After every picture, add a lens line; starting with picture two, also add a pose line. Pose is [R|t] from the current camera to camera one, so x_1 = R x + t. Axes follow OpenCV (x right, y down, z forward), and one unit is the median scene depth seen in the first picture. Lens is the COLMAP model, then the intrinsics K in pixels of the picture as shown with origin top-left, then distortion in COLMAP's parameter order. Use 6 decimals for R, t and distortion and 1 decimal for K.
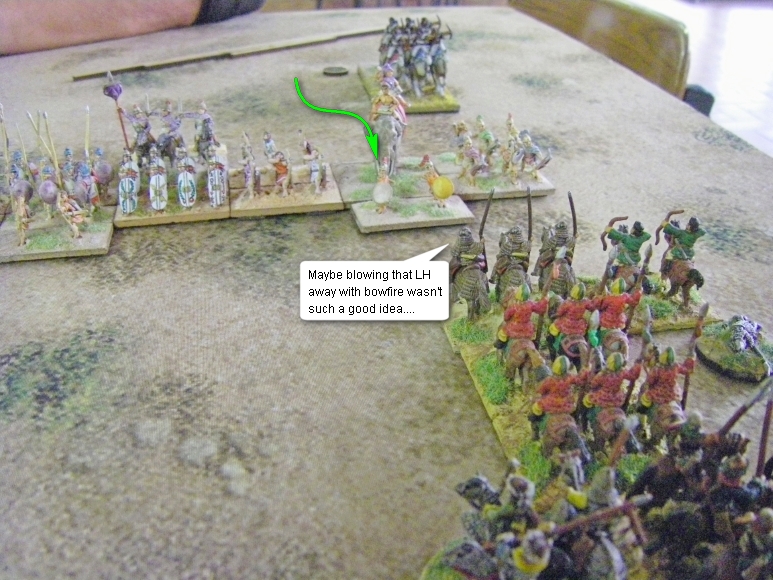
lens RADIAL K [[845.6, 0, 386.5], [0, 845.6, 290.0], [0, 0, 1]] dist [-0.242161, 0.416947]
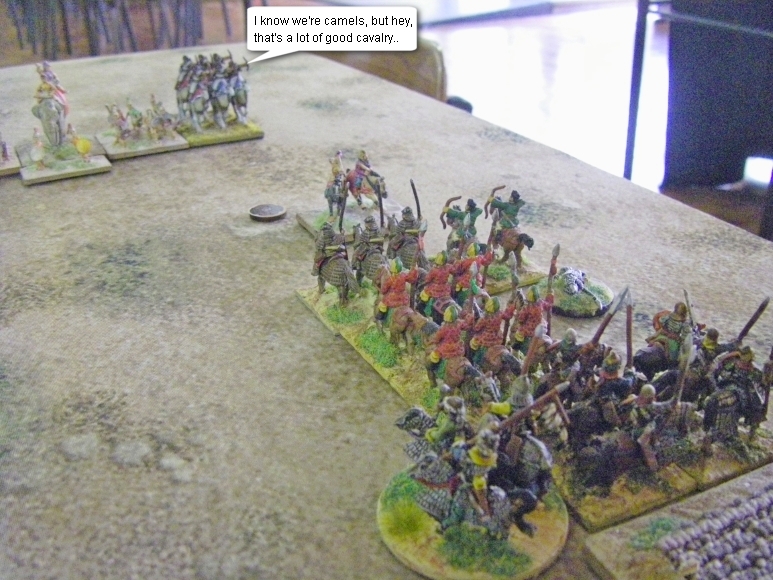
lens RADIAL K [[845.6, 0, 386.5], [0, 845.6, 290.0], [0, 0, 1]] dist [-0.242161, 0.416947]
pose [[0.952173, -0.143120, 0.269969, -0.156010], [0.156394, 0.987292, -0.028199, 0.062983], [-0.262502, 0.069072, 0.962456, -0.090518]]
